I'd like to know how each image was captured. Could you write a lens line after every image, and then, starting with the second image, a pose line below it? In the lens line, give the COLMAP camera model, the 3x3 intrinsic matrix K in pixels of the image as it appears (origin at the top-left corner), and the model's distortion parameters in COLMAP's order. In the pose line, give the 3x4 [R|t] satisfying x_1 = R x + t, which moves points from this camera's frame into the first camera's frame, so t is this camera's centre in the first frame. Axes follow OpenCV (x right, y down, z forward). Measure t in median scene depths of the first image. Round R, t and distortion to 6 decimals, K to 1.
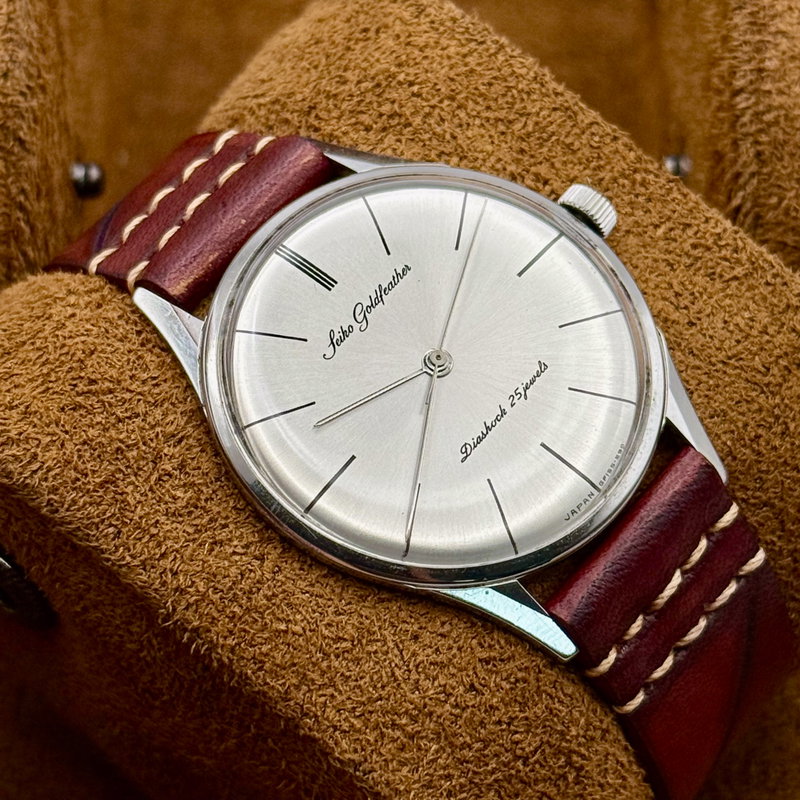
lens RADIAL K [[2721.1, 0, 400.0], [0, 2721.1, 400.0], [0, 0, 1]] dist [0.227448, 2.157230]
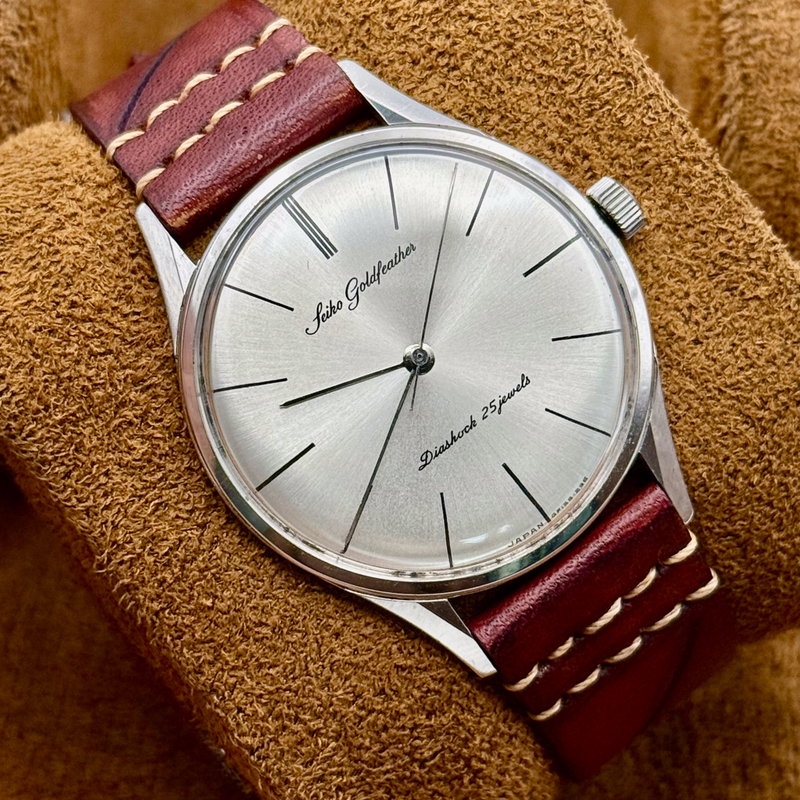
lens RADIAL K [[2721.1, 0, 400.0], [0, 2721.1, 400.0], [0, 0, 1]] dist [0.227448, 2.157230]
pose [[0.976191, 0.206452, -0.066550, 0.075203], [-0.176386, 0.934091, 0.310423, -0.301589], [0.126251, -0.291294, 0.948266, 0.065503]]
